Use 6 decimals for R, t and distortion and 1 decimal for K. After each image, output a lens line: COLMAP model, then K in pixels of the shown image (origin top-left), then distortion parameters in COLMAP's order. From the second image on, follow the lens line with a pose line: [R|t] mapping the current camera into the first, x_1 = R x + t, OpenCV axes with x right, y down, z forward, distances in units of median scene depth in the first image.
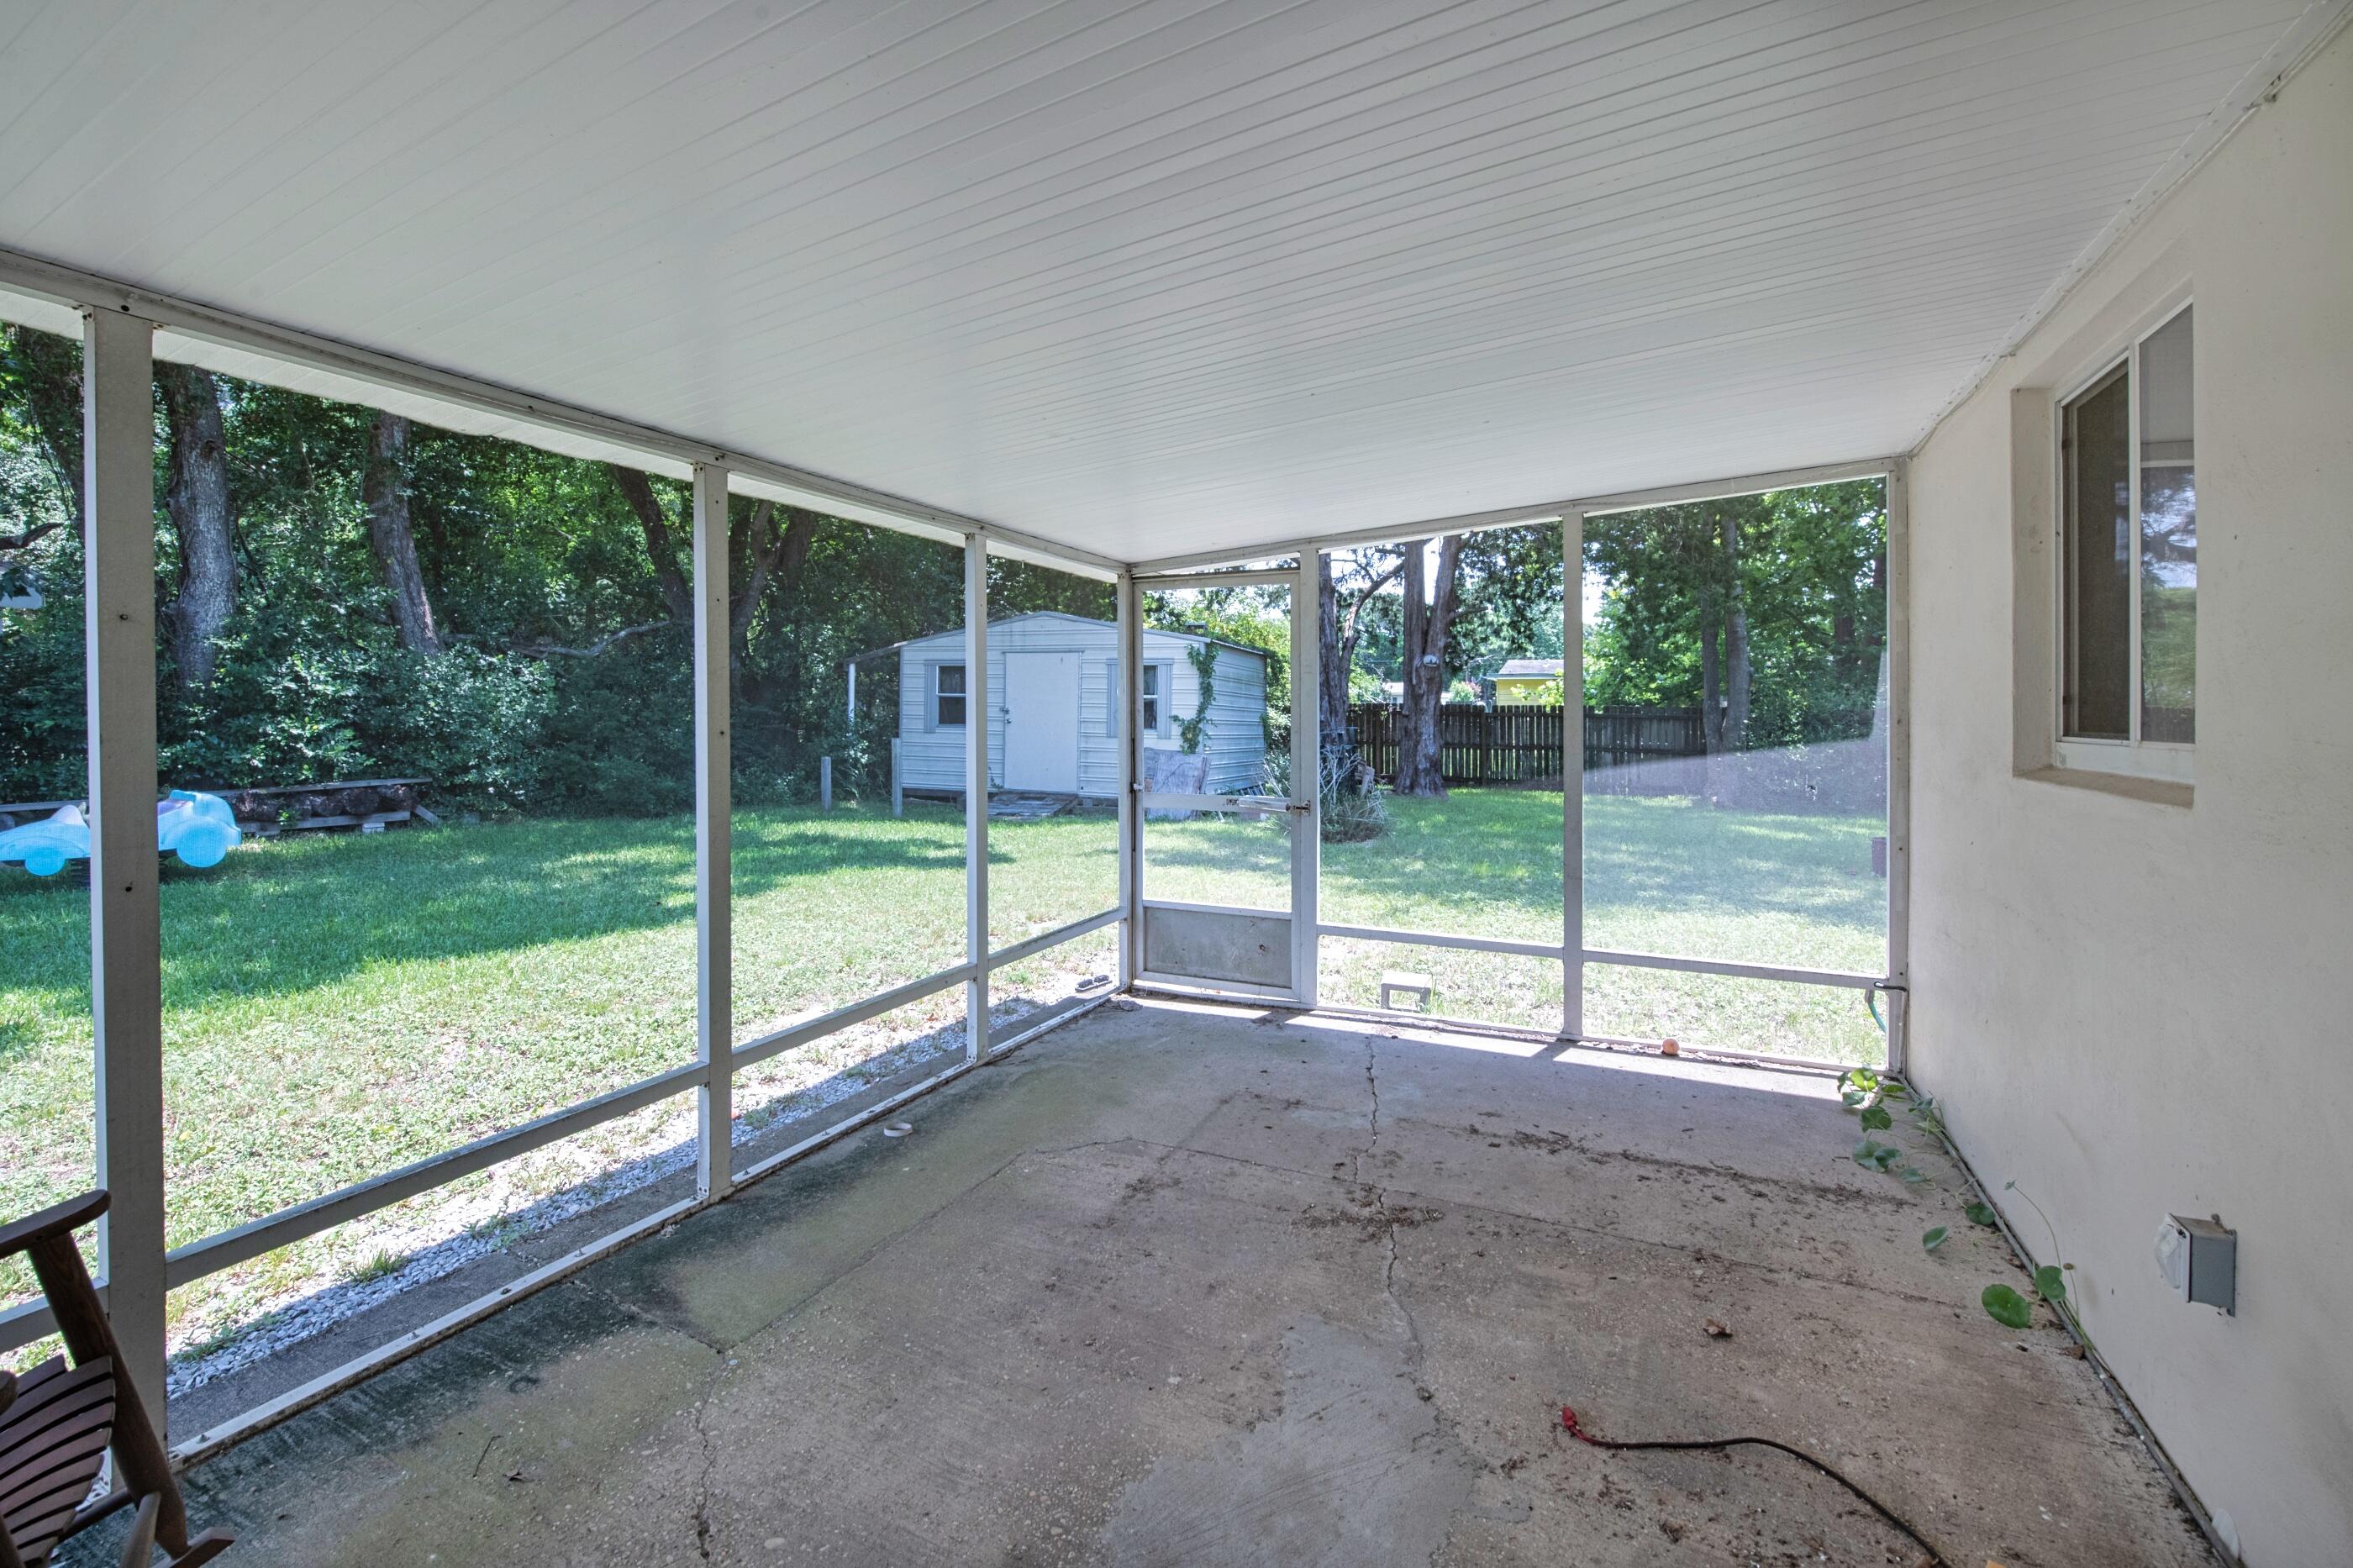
lens RADIAL K [[951.1, 0, 1175.6], [0, 951.1, 704.9], [0, 0, 1]] dist [0.016962, -0.000657]
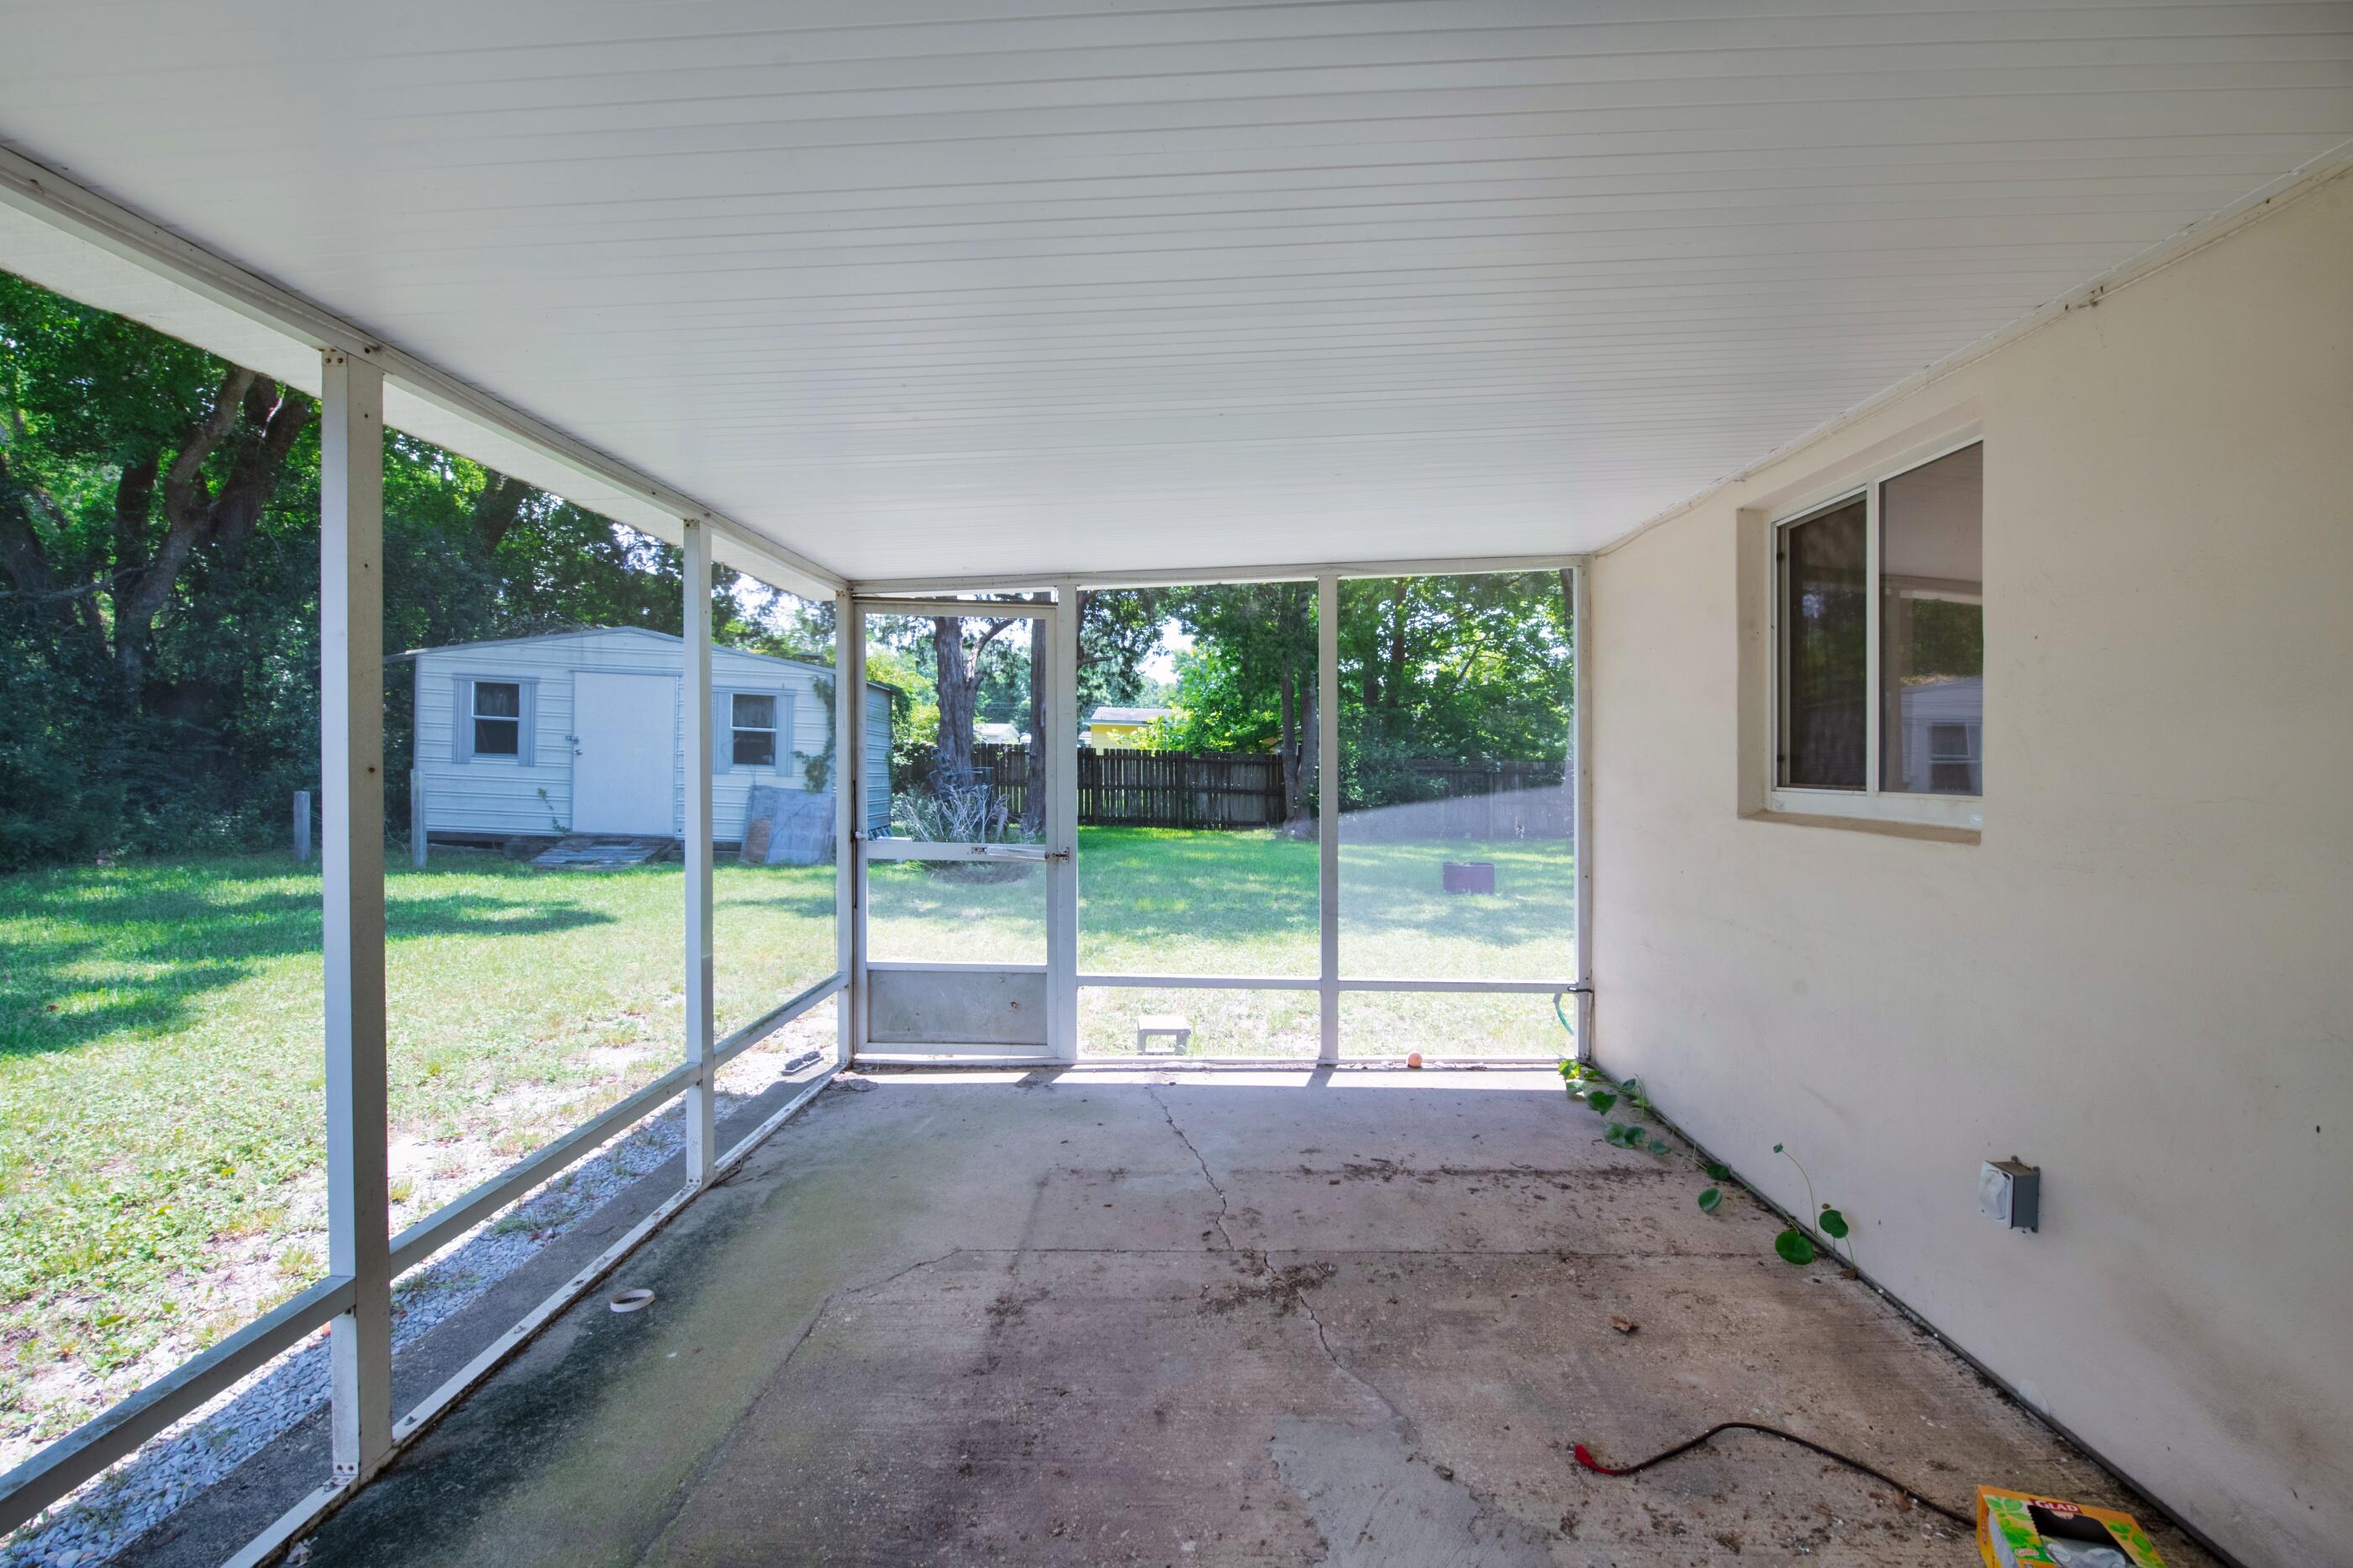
lens RADIAL K [[923.4, 0, 1186.2], [0, 923.4, 756.9], [0, 0, 1]] dist [-0.001482, -0.000553]
pose [[0.901331, 0.020981, 0.432623, -0.191141], [-0.026649, 0.999620, 0.007042, 0.003117], [-0.432311, -0.017876, 0.901547, 0.147862]]
